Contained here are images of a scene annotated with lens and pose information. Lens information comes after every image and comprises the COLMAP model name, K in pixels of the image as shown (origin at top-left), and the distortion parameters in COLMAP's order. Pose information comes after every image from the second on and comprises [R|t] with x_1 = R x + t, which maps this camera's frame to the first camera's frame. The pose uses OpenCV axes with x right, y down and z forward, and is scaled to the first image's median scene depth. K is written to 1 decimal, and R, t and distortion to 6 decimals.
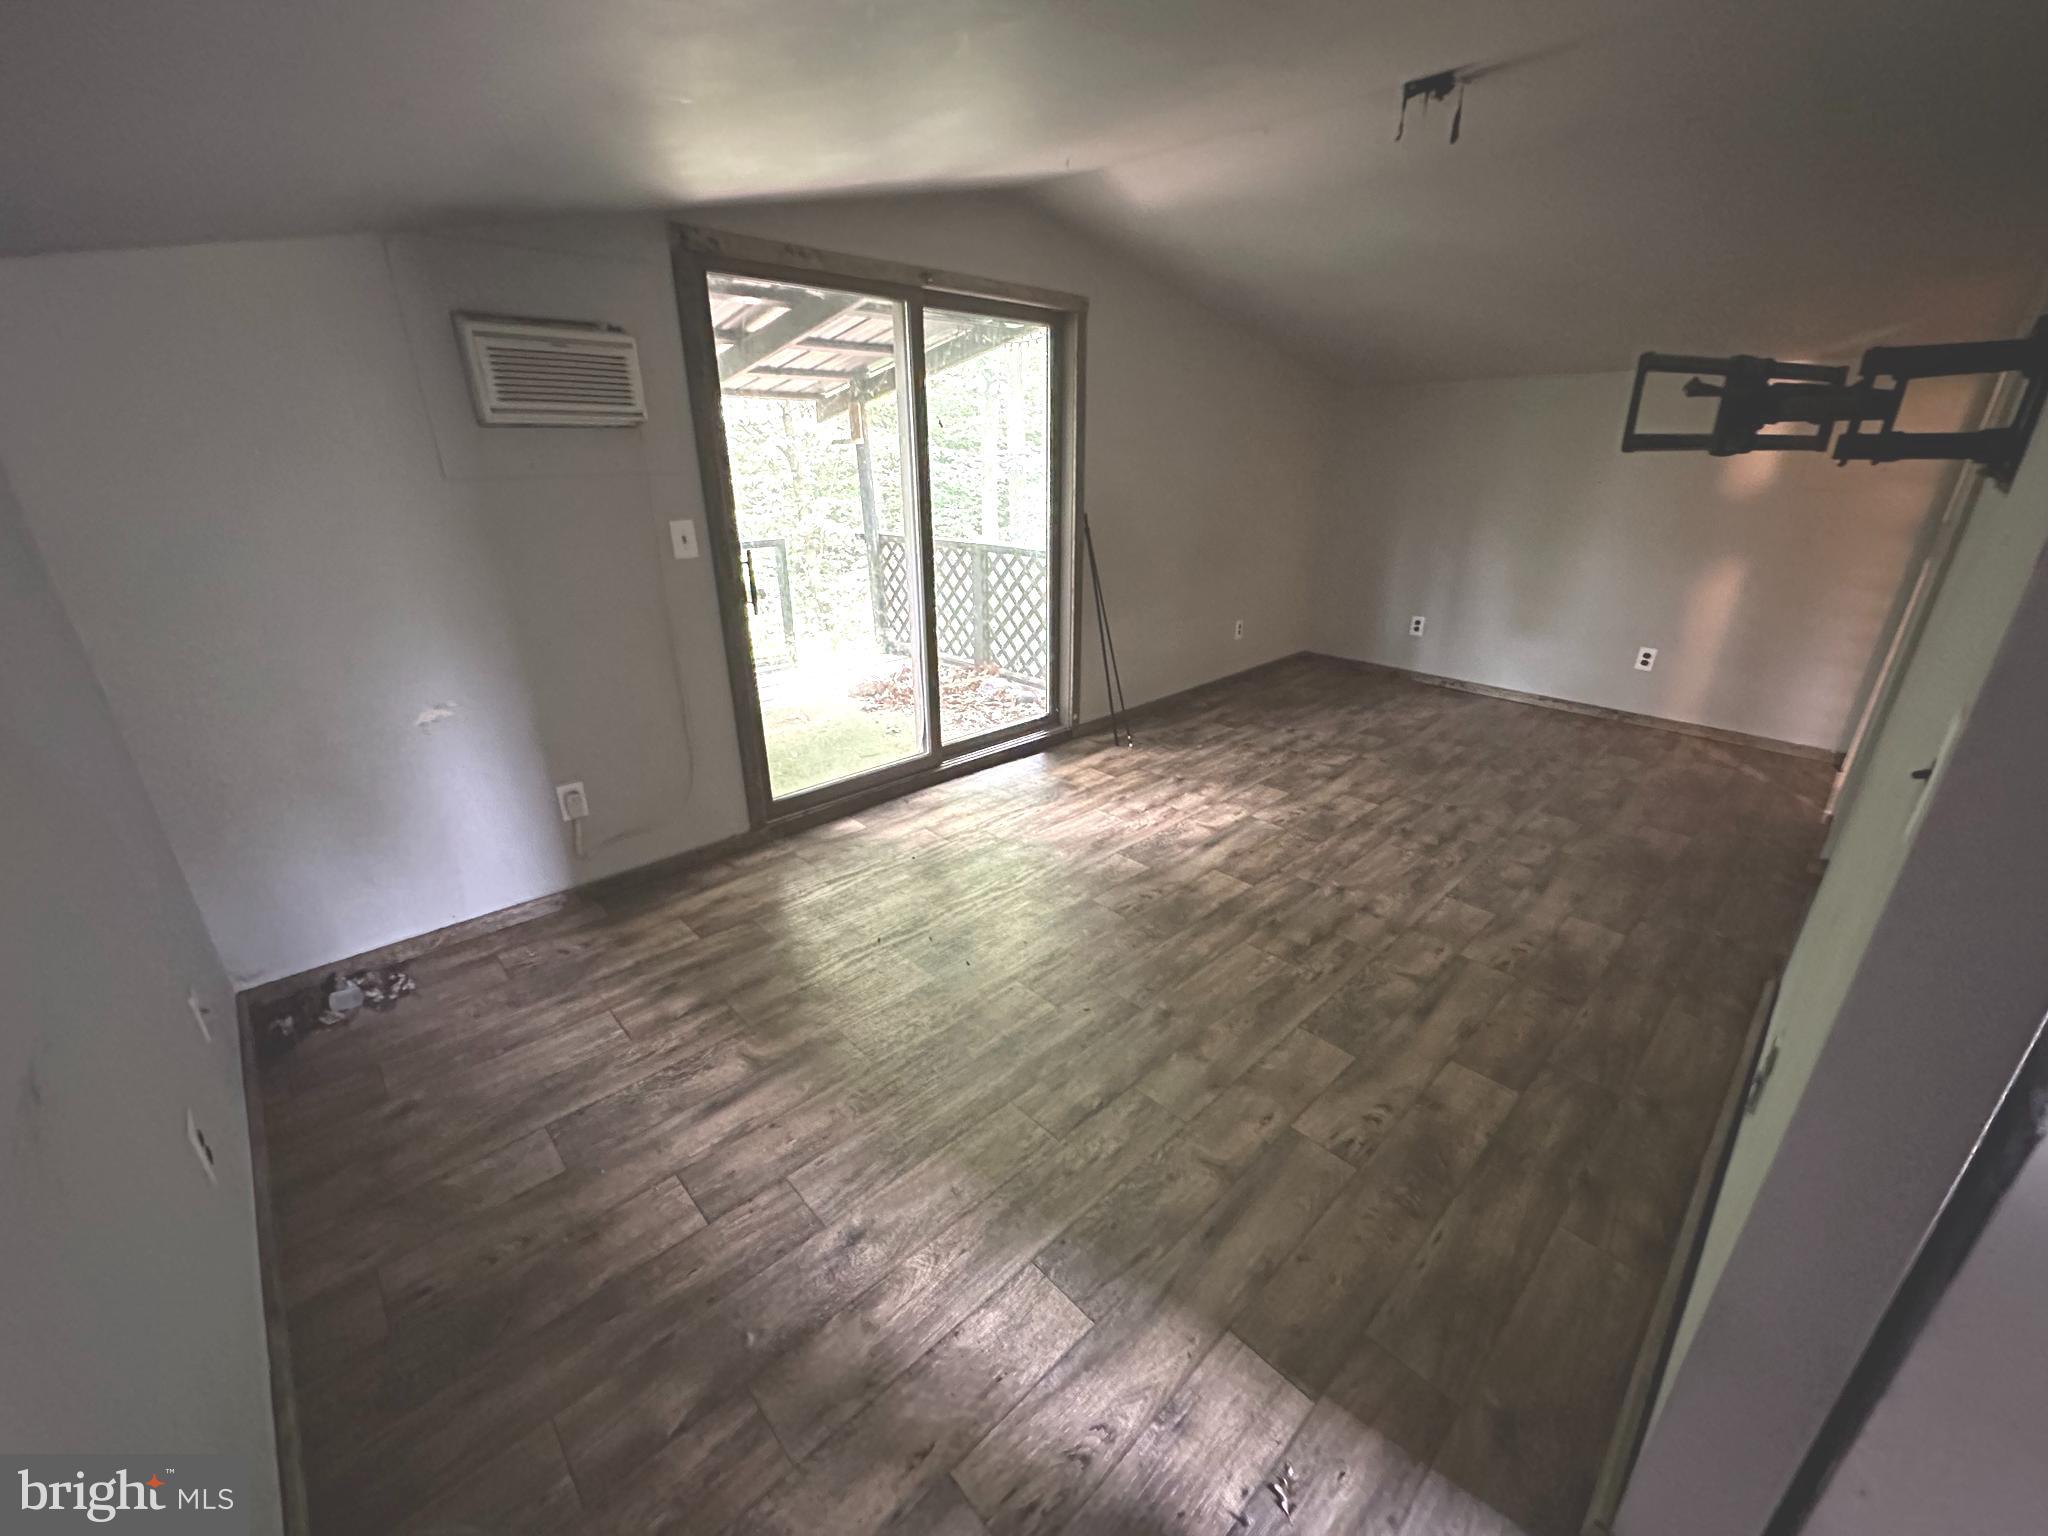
lens RADIAL K [[814.6, 0, 1028.0], [0, 814.6, 778.5], [0, 0, 1]] dist [-0.003616, -0.000256]
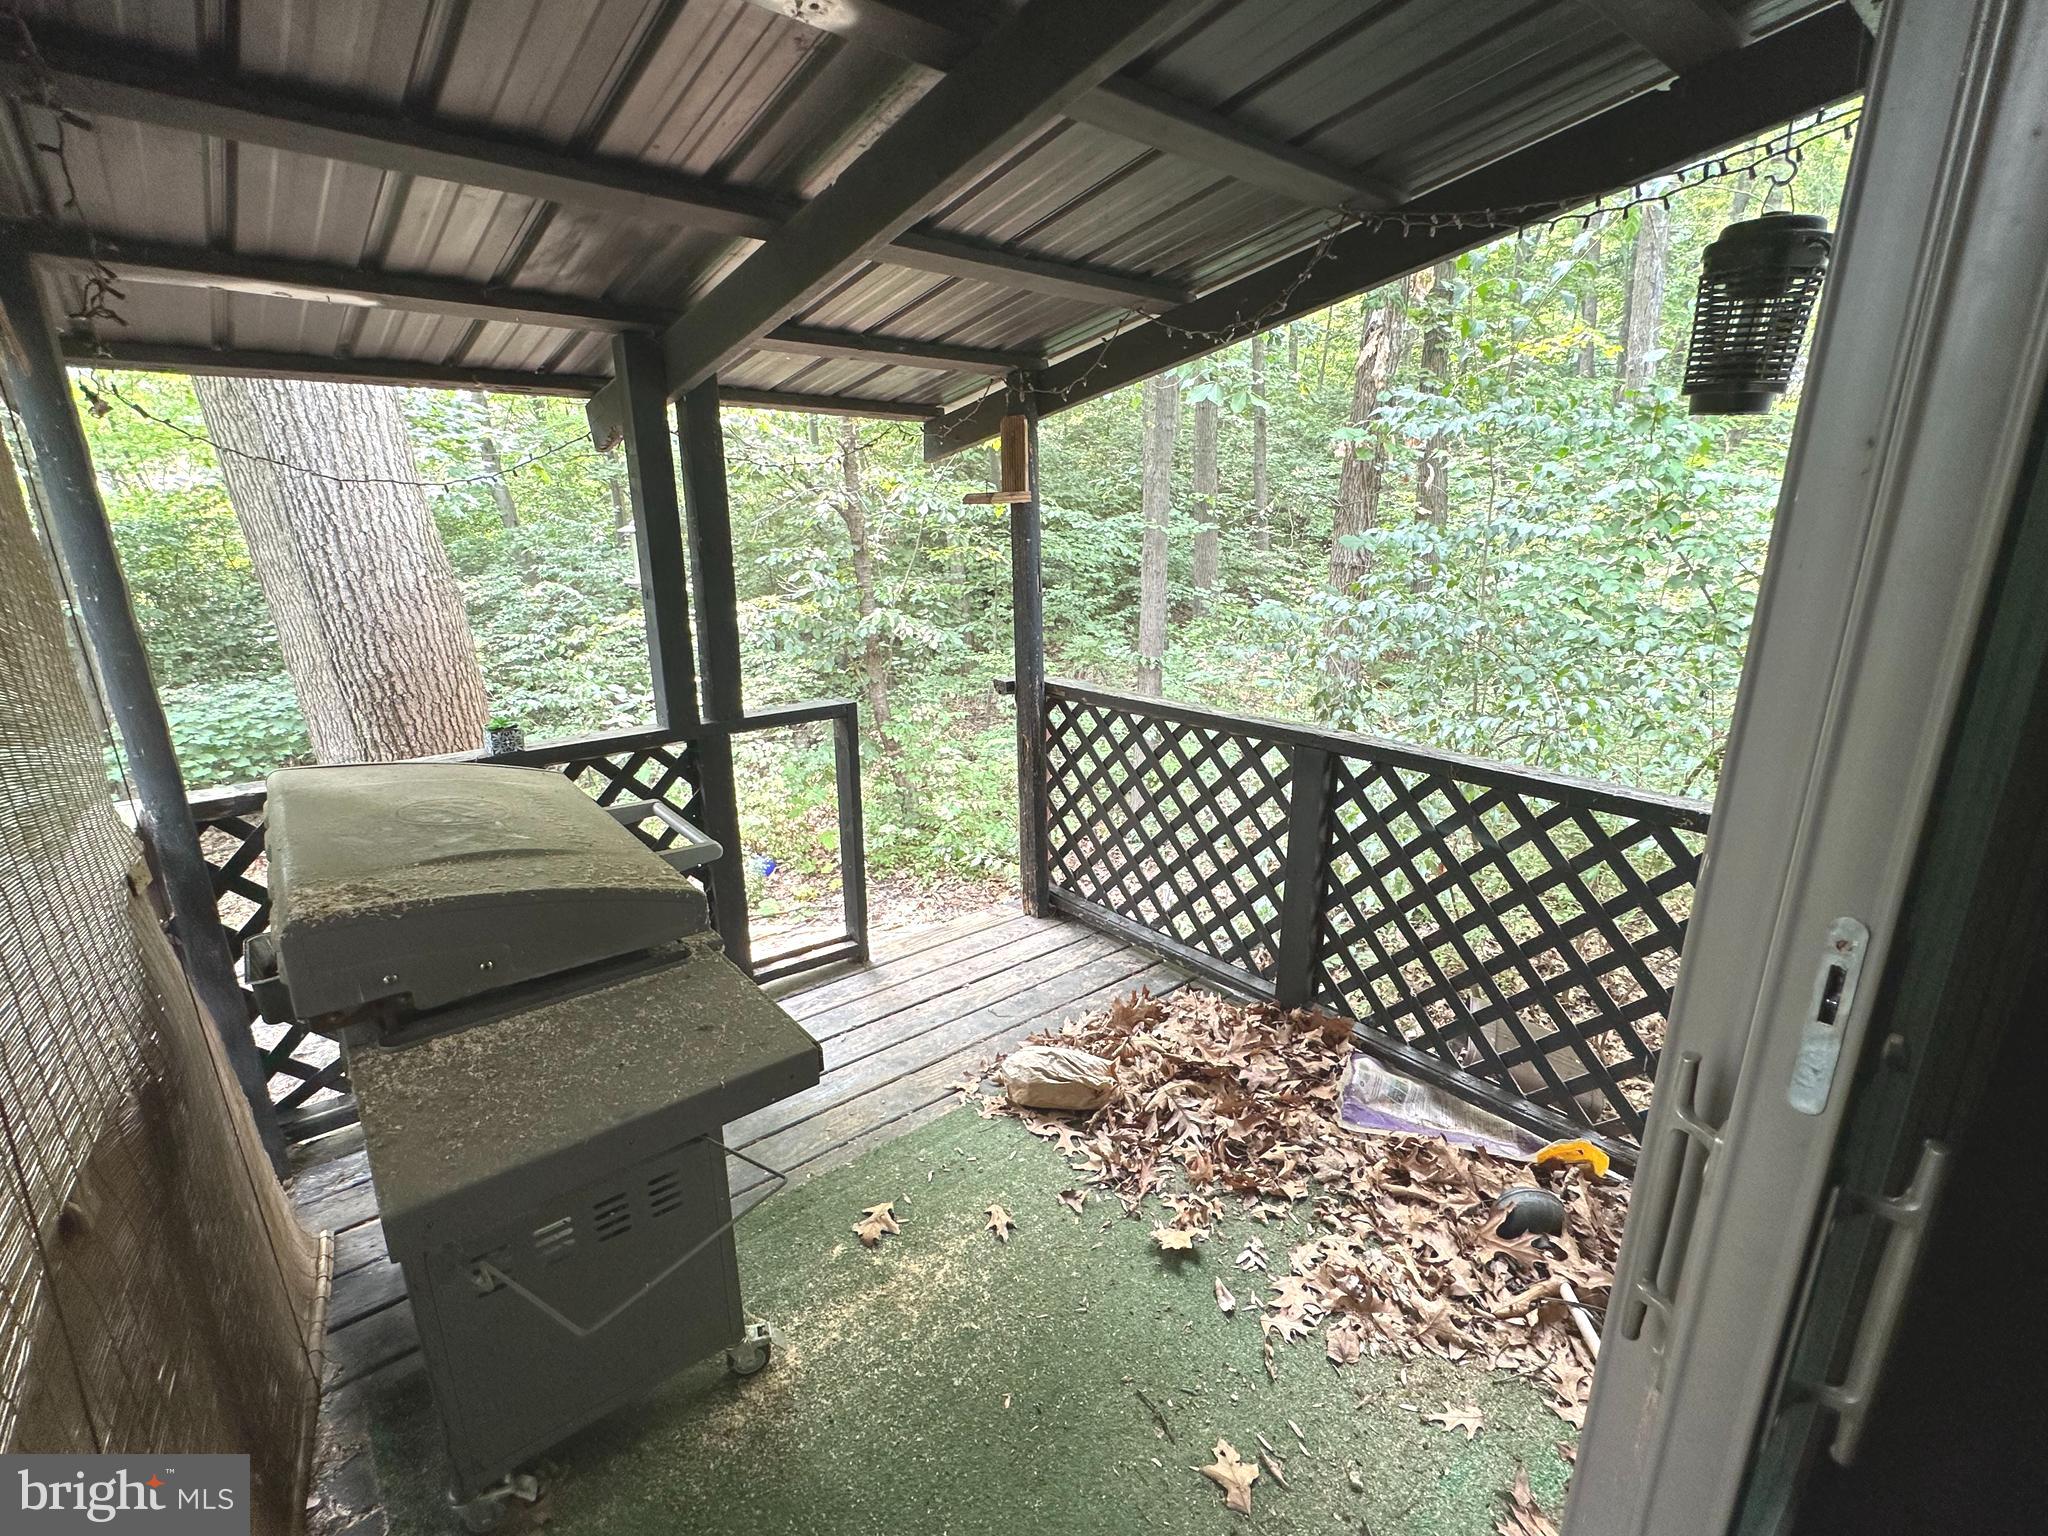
lens RADIAL K [[903.6, 0, 1023.9], [0, 903.6, 765.6], [0, 0, 1]] dist [0.001683, 0.000040]
pose [[0.997838, 0.021889, -0.061971, -0.174488], [-0.028497, 0.993760, -0.107839, -0.209090], [0.059224, 0.109372, 0.992235, 0.512150]]
